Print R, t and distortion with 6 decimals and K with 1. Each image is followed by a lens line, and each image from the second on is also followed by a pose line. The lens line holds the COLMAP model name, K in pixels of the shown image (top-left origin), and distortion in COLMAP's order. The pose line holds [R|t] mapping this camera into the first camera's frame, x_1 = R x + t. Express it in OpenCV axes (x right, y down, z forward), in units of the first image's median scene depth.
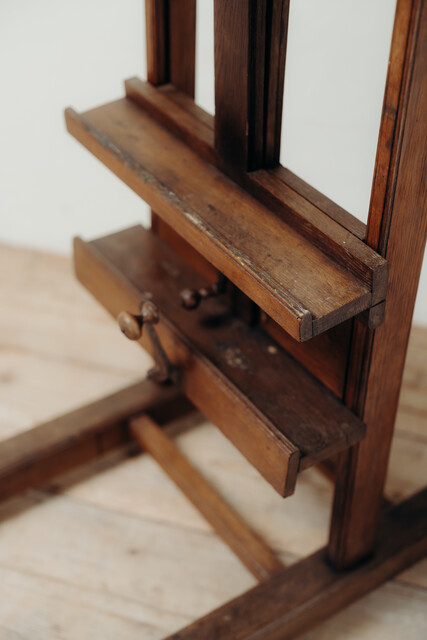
lens RADIAL K [[1032.9, 0, 213.5], [0, 1032.9, 320.0], [0, 0, 1]] dist [0.009415, 0.067051]
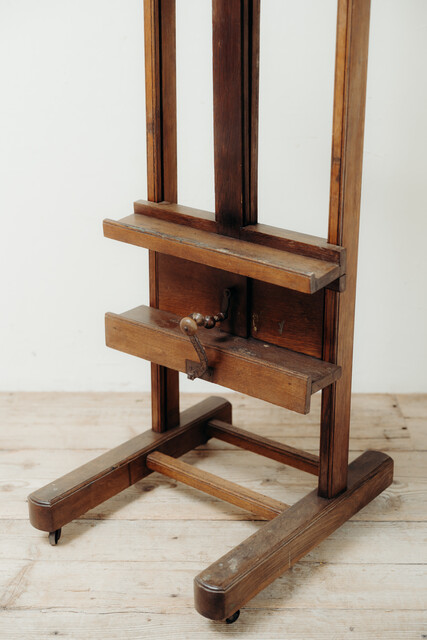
lens RADIAL K [[1084.1, 0, 213.5], [0, 1084.1, 320.0], [0, 0, 1]] dist [0.044484, 0.065471]
pose [[0.958861, -0.119776, 0.257370, -0.492512], [0.189672, 0.944870, -0.266917, 0.467756], [-0.211211, 0.304752, 0.928718, -0.579352]]
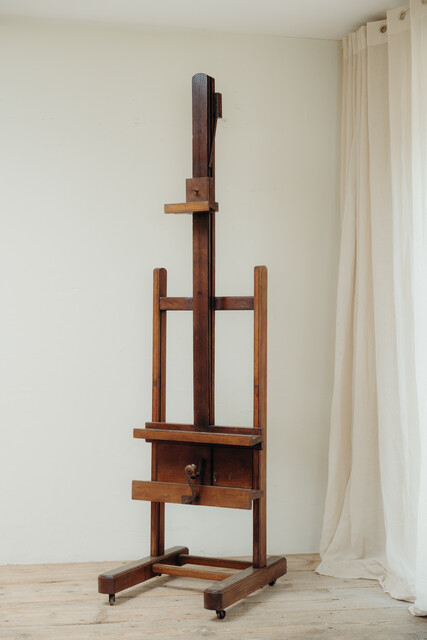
lens RADIAL K [[1060.2, 0, 213.5], [0, 1060.2, 320.0], [0, 0, 1]] dist [-0.030011, -0.057981]
pose [[0.874960, -0.005360, 0.484166, -1.665830], [0.310631, 0.773255, -0.552797, 1.543368], [-0.371421, 0.634072, 0.678233, -1.601265]]
